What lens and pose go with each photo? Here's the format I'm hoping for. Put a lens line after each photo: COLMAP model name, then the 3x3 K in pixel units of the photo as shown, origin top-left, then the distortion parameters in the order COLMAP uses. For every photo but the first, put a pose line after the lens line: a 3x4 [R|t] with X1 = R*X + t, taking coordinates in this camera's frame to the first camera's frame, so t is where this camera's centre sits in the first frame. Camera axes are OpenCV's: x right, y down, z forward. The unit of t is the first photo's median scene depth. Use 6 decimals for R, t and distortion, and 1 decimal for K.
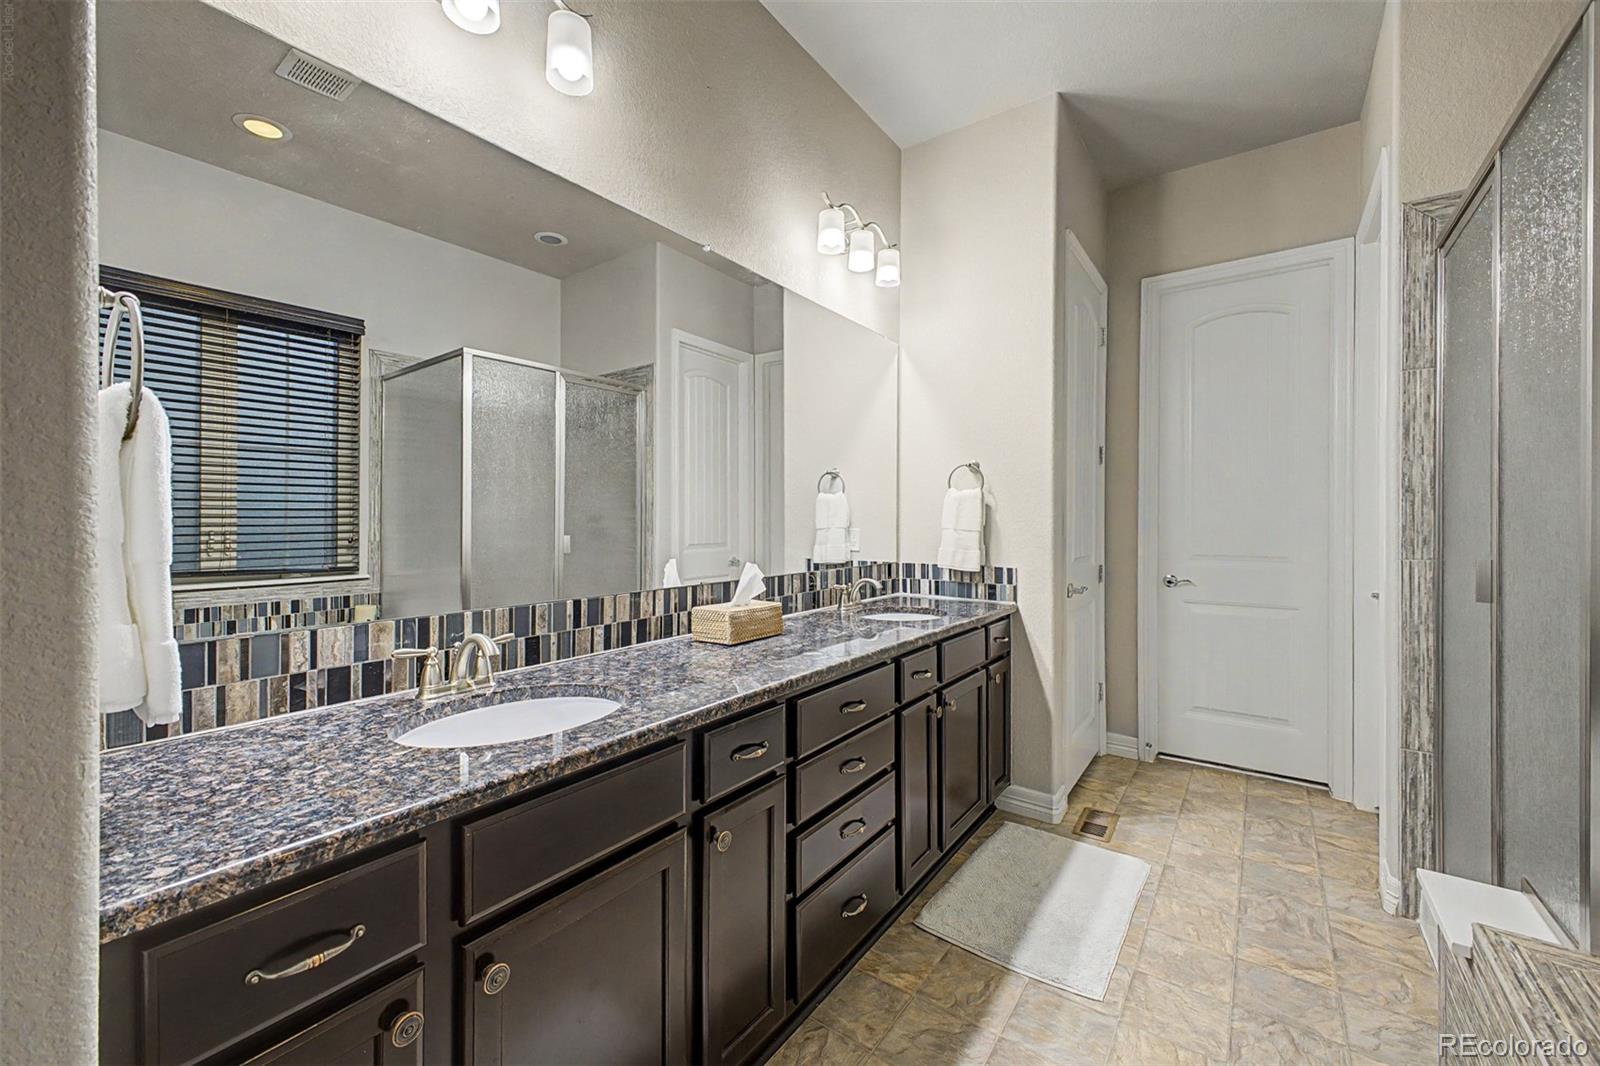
lens RADIAL K [[632.6, 0, 817.7], [0, 632.6, 521.8], [0, 0, 1]] dist [0.013425, -0.002172]
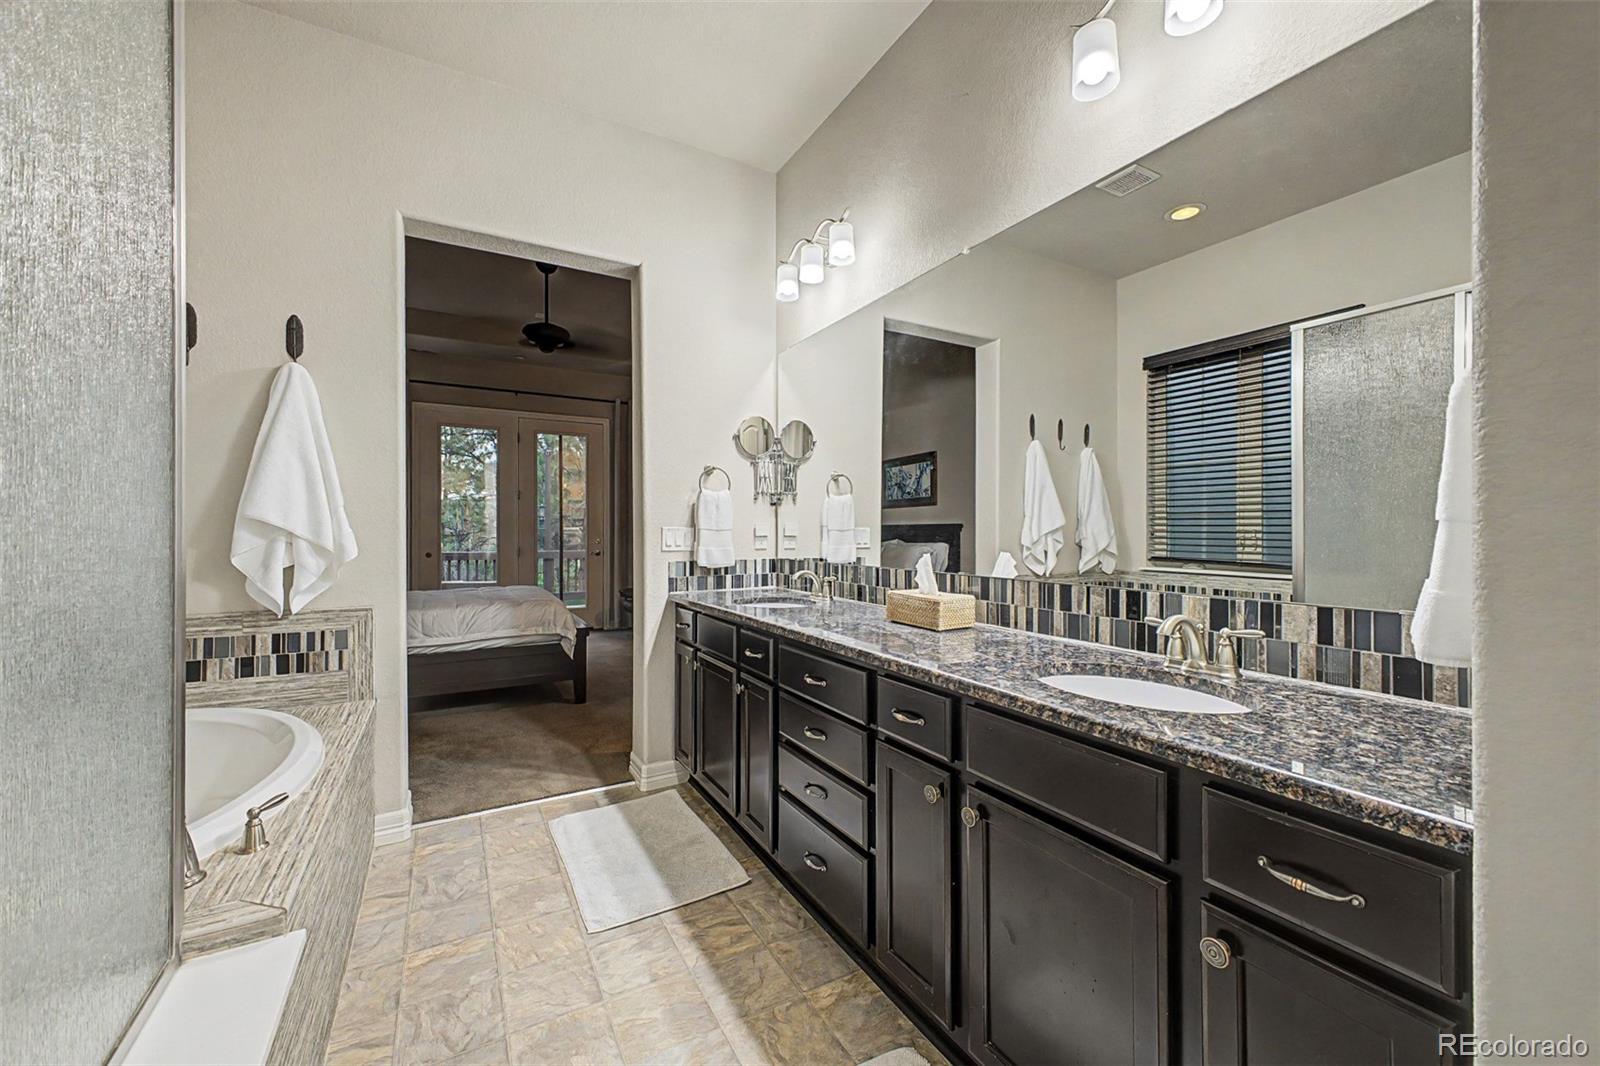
lens RADIAL K [[632.6, 0, 818.0], [0, 632.6, 534.7], [0, 0, 1]] dist [0.013425, -0.002172]
pose [[-0.419708, 0.006074, -0.907639, 0.784818], [-0.000815, 0.999975, 0.007069, 0.021575], [0.907659, 0.003707, -0.419692, 1.092358]]
